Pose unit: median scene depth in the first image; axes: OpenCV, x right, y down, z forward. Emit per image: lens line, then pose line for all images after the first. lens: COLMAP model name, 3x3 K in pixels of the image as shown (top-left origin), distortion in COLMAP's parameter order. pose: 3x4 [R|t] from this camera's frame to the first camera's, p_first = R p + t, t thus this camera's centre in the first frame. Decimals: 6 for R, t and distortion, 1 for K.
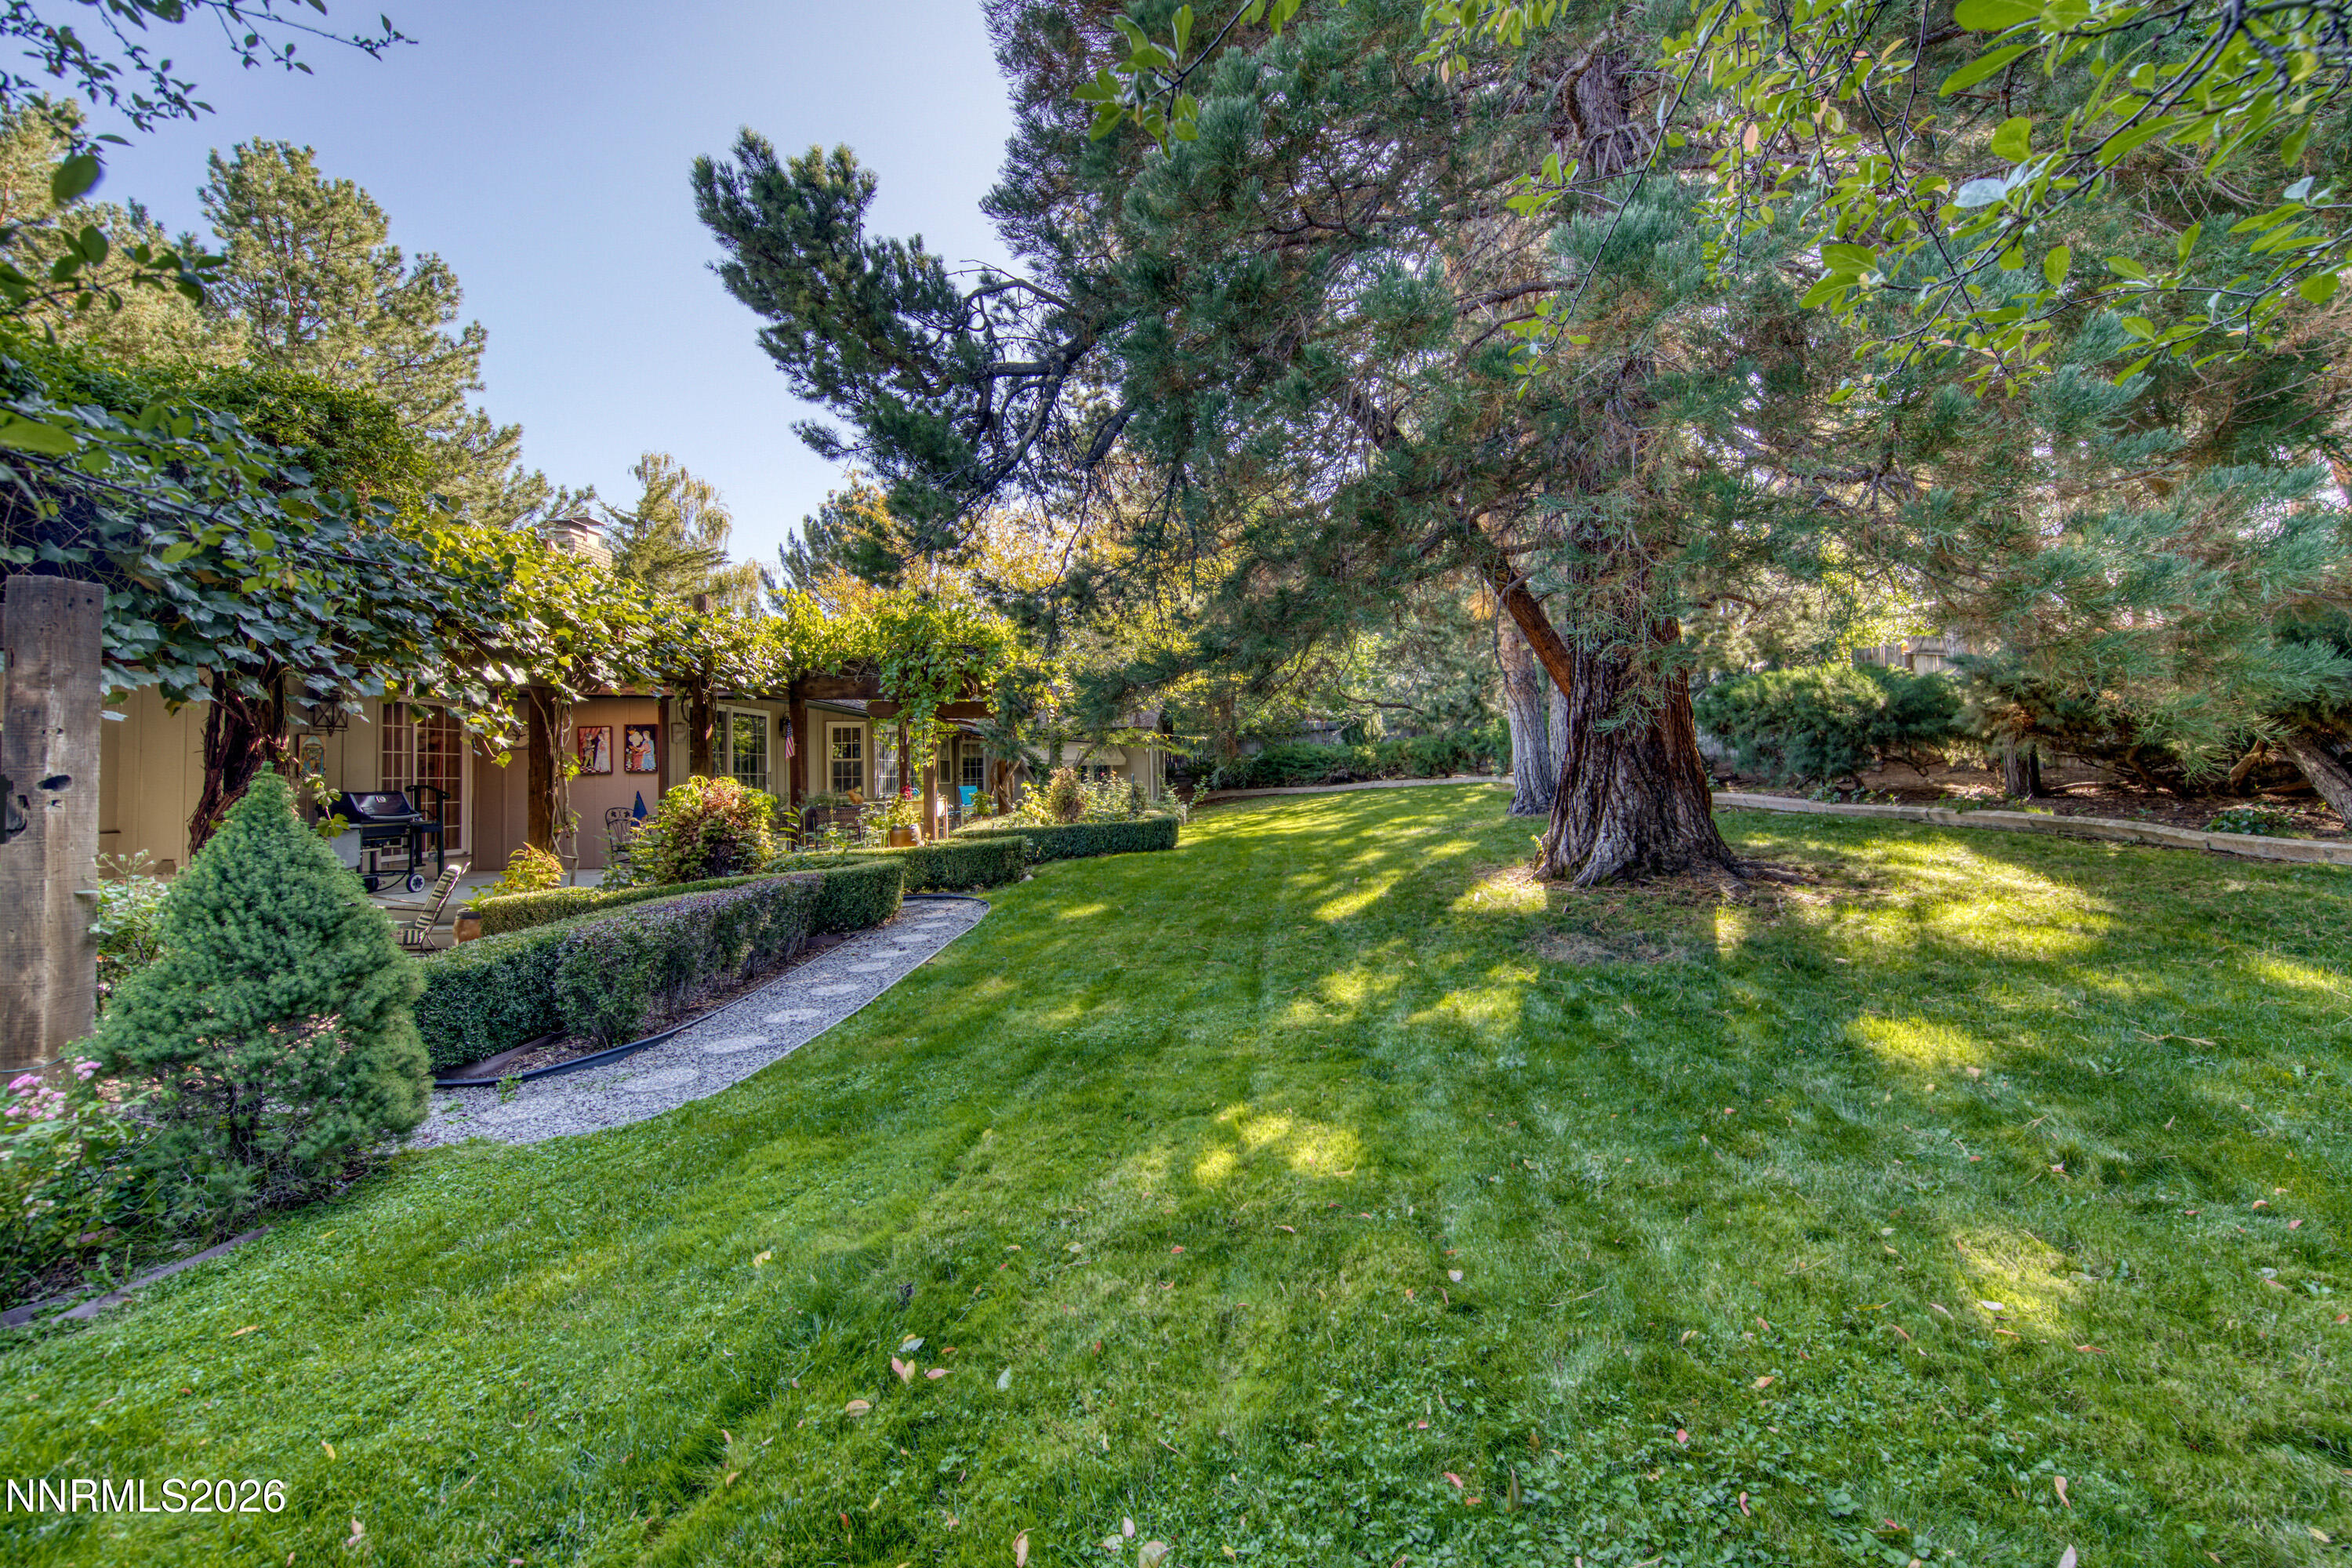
lens RADIAL K [[909.4, 0, 1194.0], [0, 909.4, 781.6], [0, 0, 1]] dist [0.002324, 0.000062]
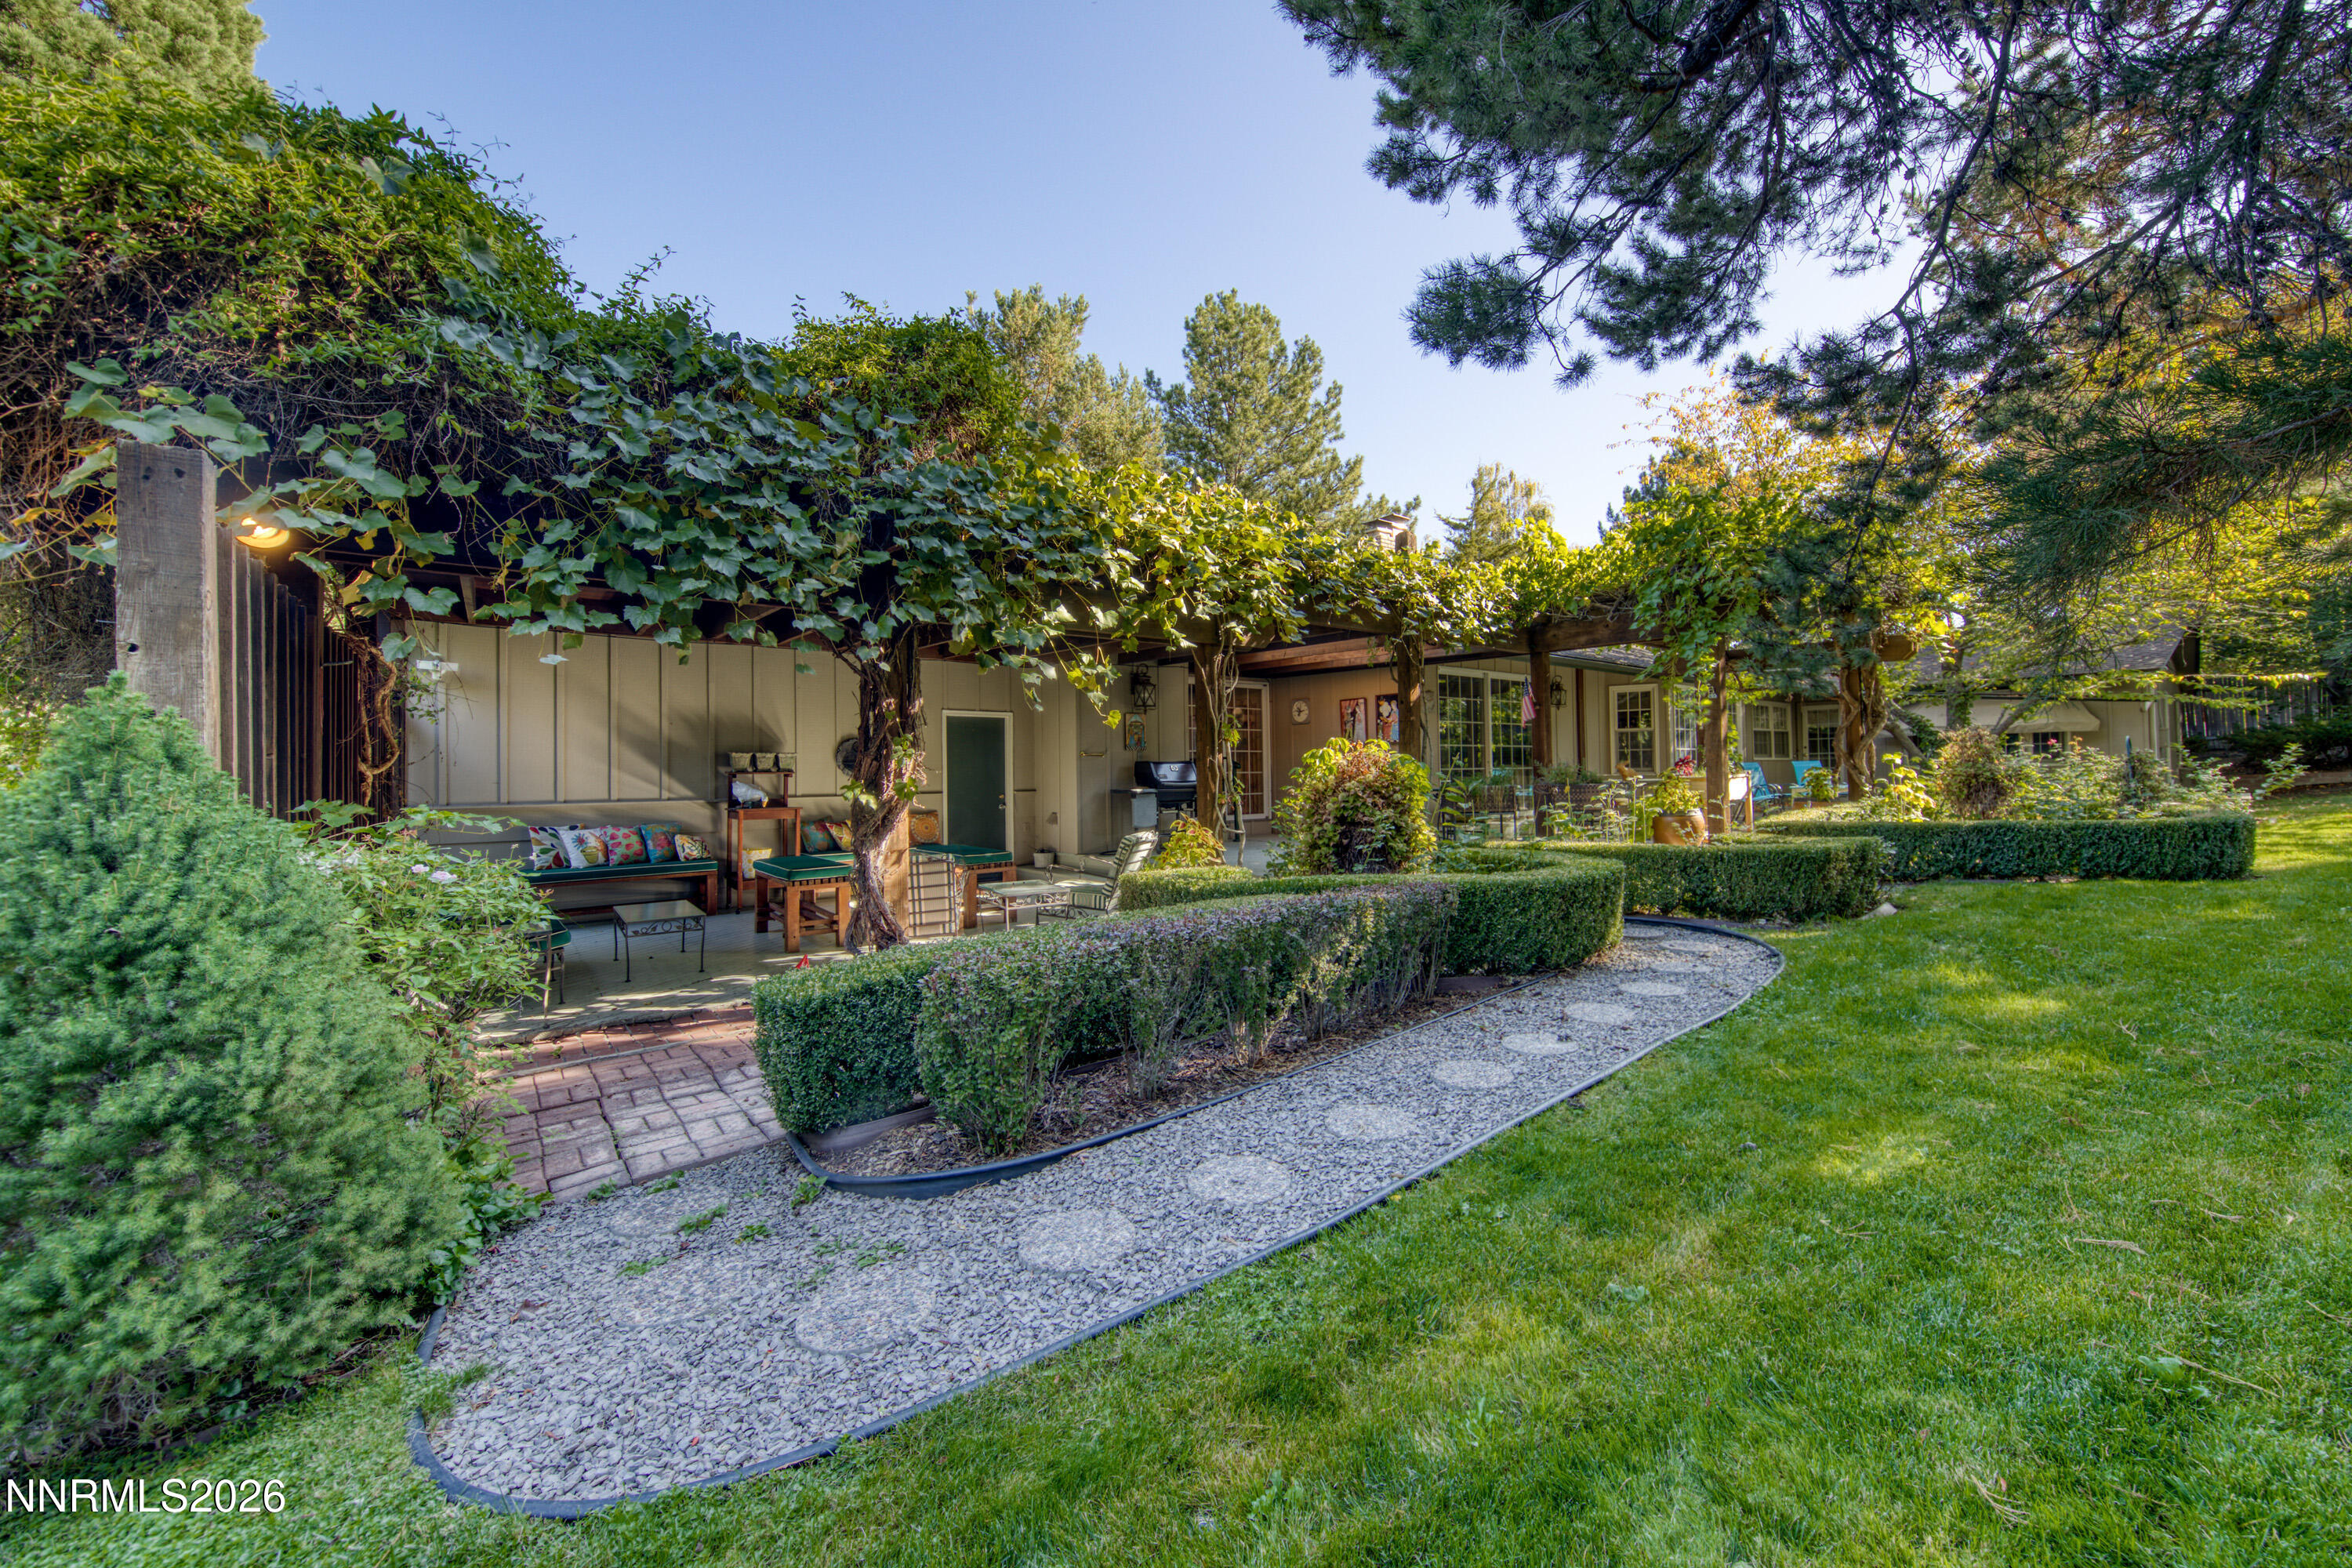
lens RADIAL K [[865.2, 0, 1209.3], [0, 865.2, 754.1], [0, 0, 1]] dist [0.005519, -0.000245]
pose [[0.647377, -0.006130, -0.762145, -0.029798], [0.000601, 0.999971, -0.007533, 0.007491], [0.762170, 0.004419, 0.647362, 0.251405]]
